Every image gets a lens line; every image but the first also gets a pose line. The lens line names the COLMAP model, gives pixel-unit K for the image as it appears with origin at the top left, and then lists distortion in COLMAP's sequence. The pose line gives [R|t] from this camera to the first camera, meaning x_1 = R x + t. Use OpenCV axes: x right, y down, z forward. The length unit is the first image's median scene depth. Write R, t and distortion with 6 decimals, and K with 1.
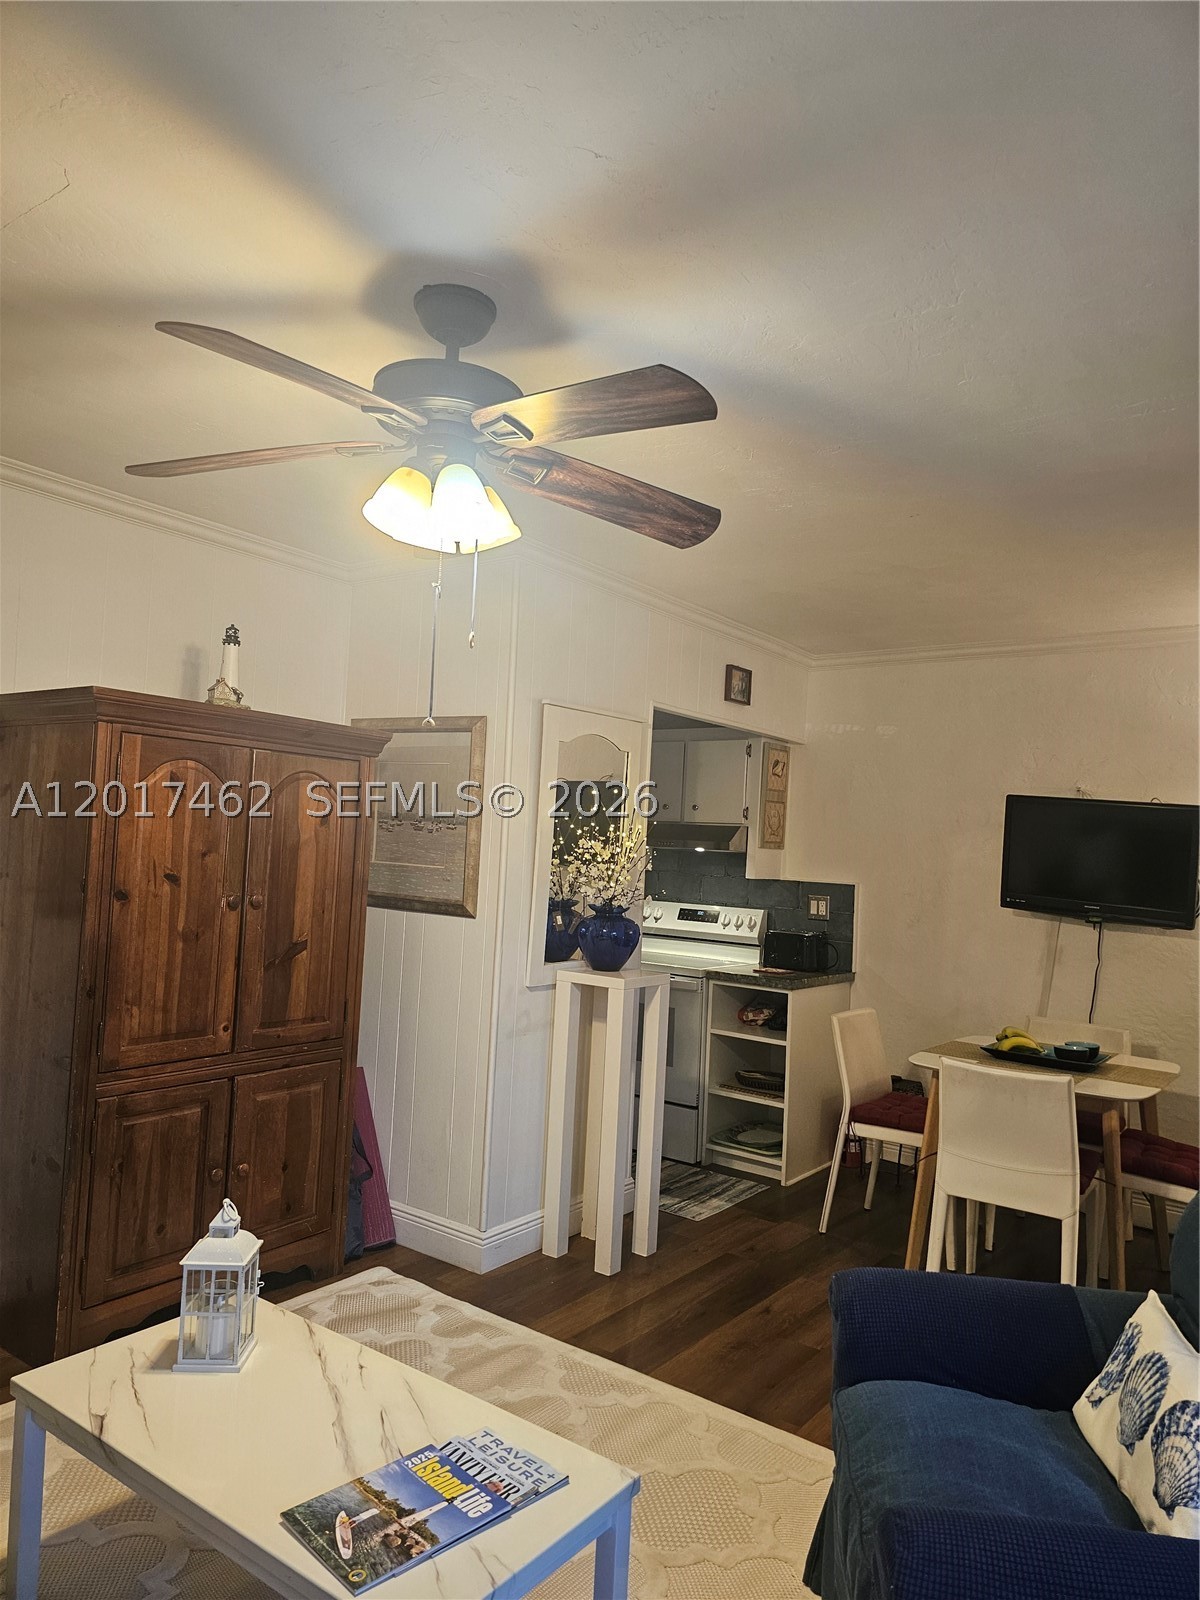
lens RADIAL K [[1075.1, 0, 600.0], [0, 1075.1, 800.0], [0, 0, 1]] dist [-0.001399, -0.000280]
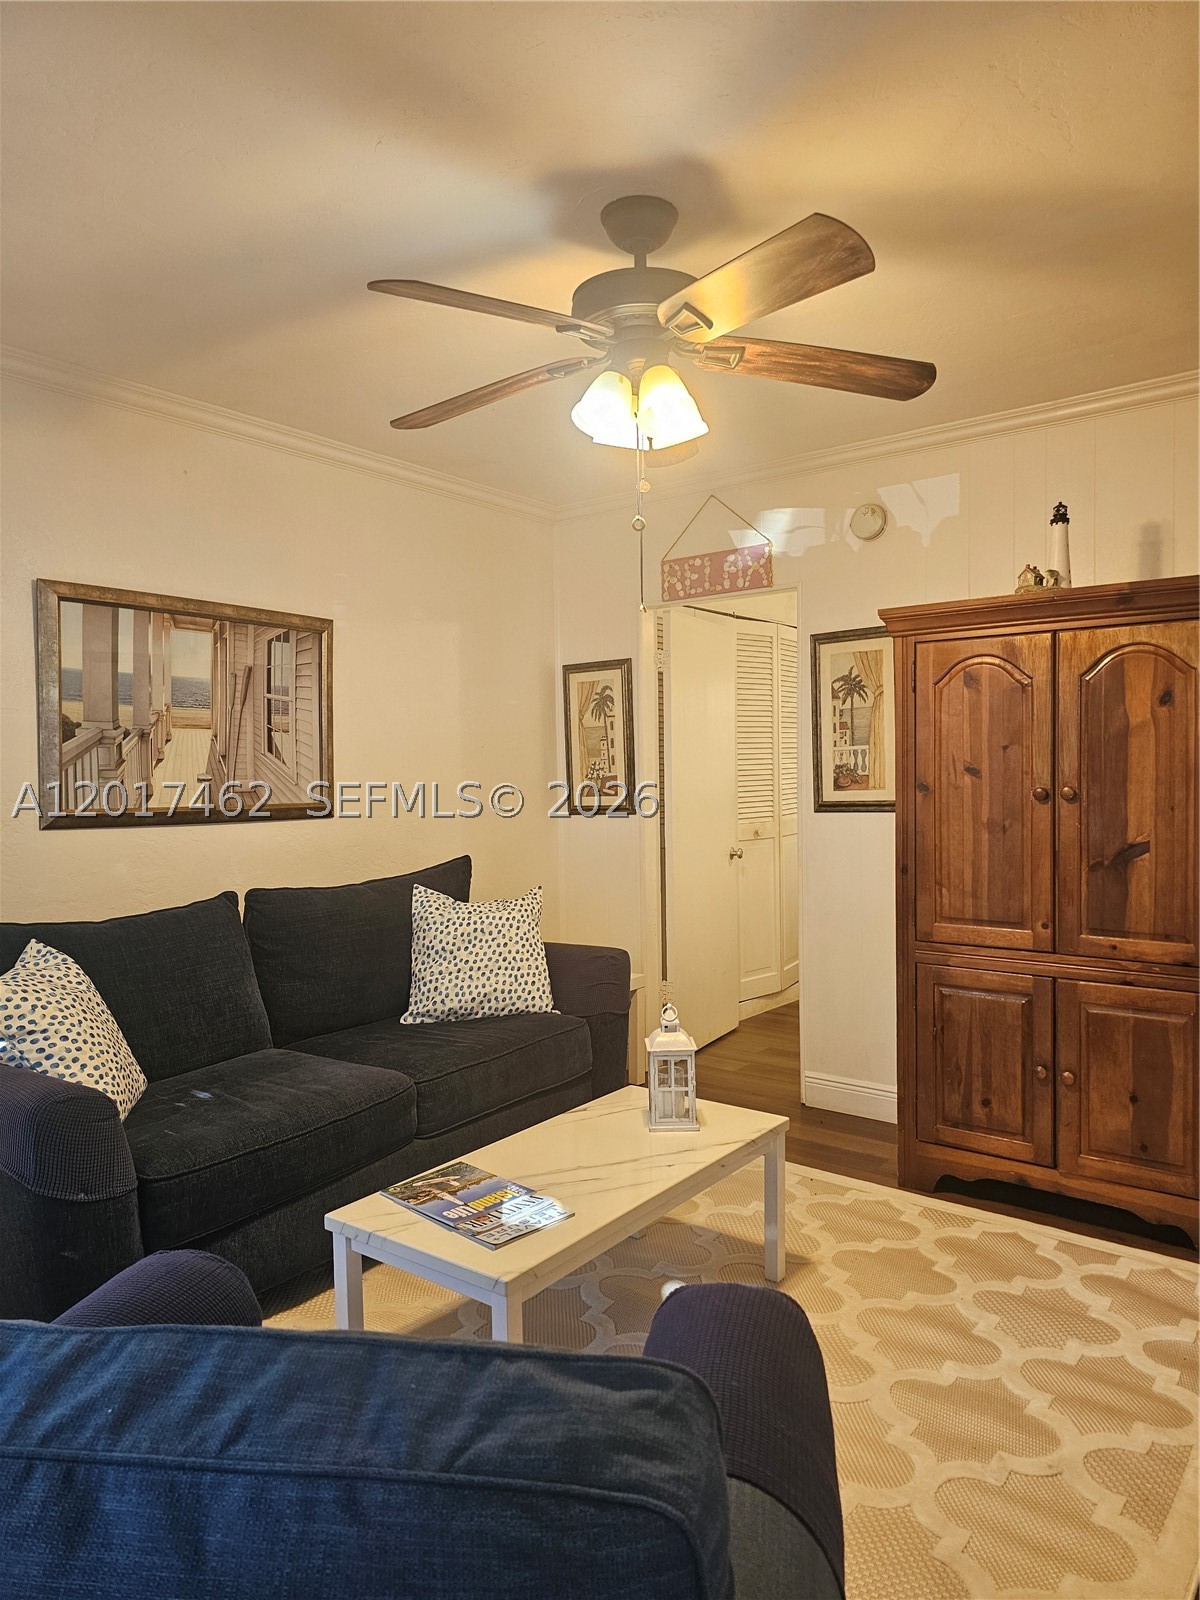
lens RADIAL K [[1064.8, 0, 625.8], [0, 1064.8, 796.1], [0, 0, 1]] dist [0.061204, -0.060253]
pose [[-0.005168, -0.017781, -0.999829, 0.652307], [0.059484, 0.998066, -0.018057, 0.095567], [0.998216, -0.059567, -0.004101, 0.665355]]
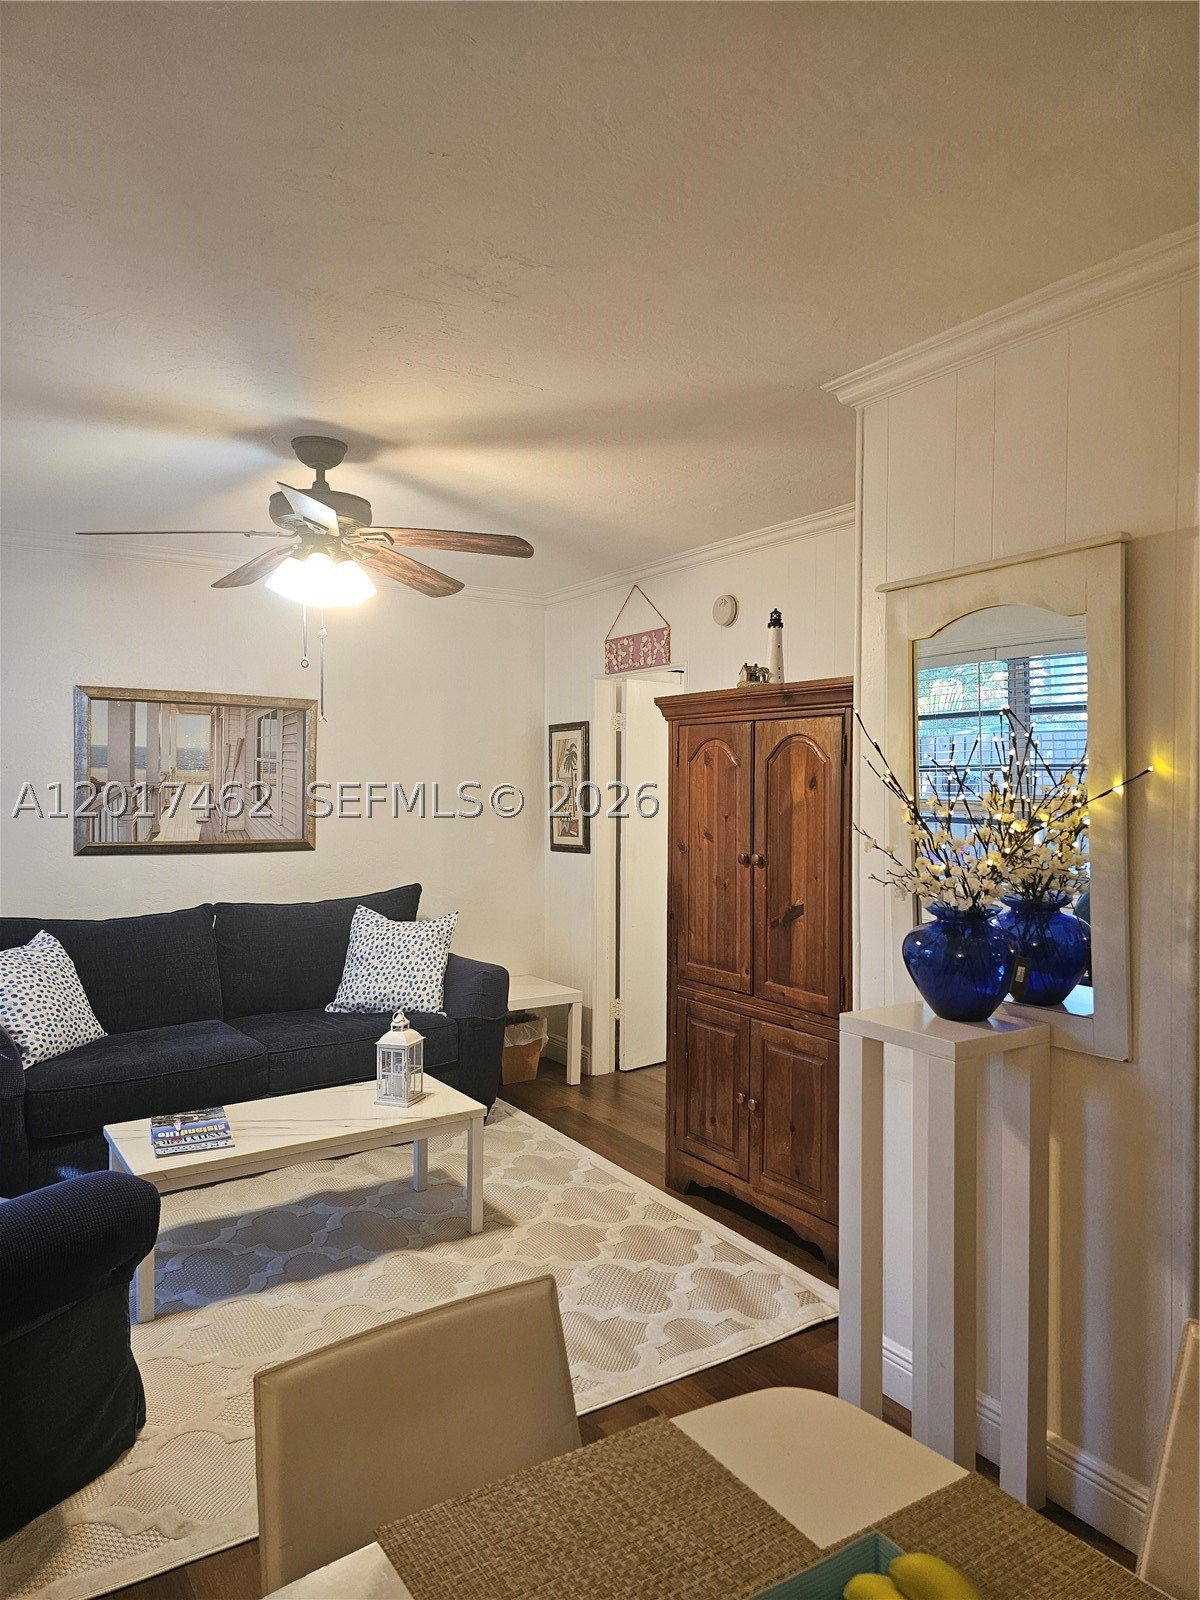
lens RADIAL K [[1064.8, 0, 625.8], [0, 1064.8, 796.1], [0, 0, 1]] dist [0.061204, -0.060253]
pose [[-0.332462, -0.033859, -0.942509, 0.792470], [0.023711, 0.998739, -0.044243, 0.078205], [0.942819, -0.037057, -0.331240, 1.318418]]
